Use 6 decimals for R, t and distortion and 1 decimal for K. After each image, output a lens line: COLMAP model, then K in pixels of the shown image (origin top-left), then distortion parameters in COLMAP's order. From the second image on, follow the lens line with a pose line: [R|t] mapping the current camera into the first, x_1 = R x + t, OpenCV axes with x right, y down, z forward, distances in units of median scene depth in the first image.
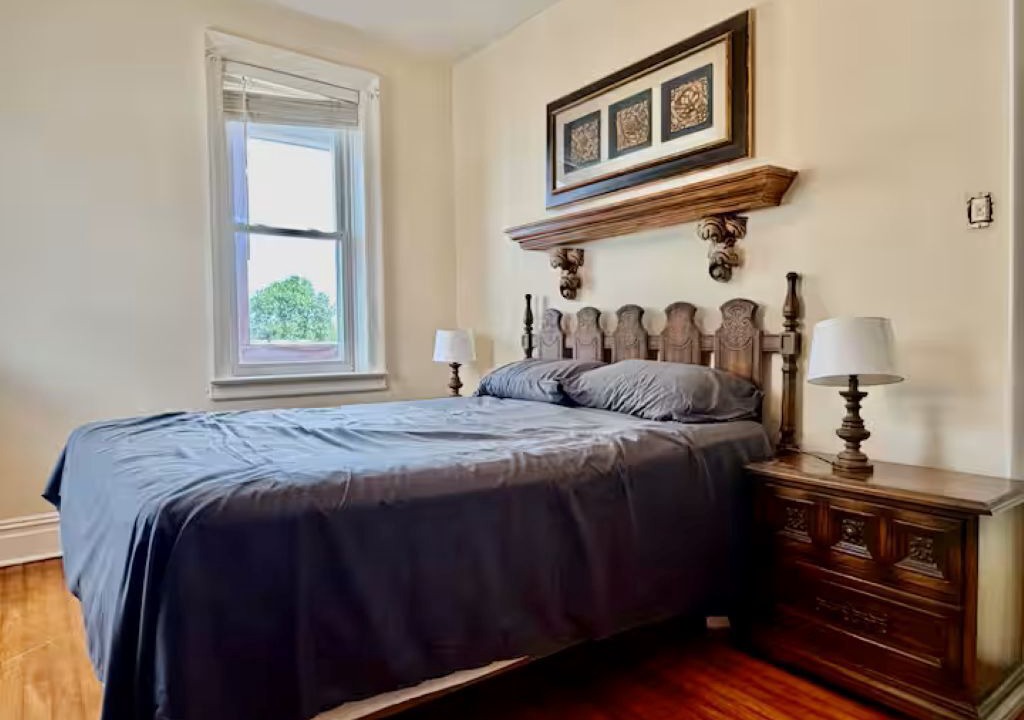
lens RADIAL K [[634.9, 0, 510.3], [0, 634.9, 361.6], [0, 0, 1]] dist [0.009065, 0.001015]
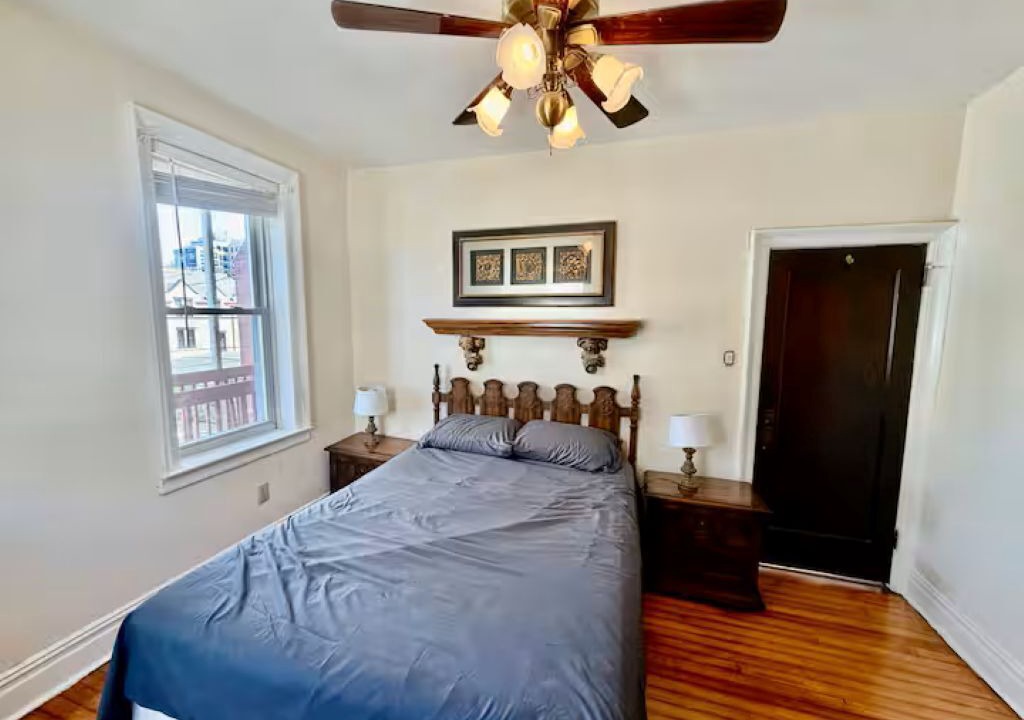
lens RADIAL K [[407.9, 0, 510.1], [0, 407.9, 360.5], [0, 0, 1]] dist [-0.000927, -0.000485]
pose [[0.813113, -0.044899, 0.580372, -0.394318], [-0.000493, 0.996967, 0.077819, -0.200905], [-0.582106, -0.063561, 0.810625, 0.189608]]
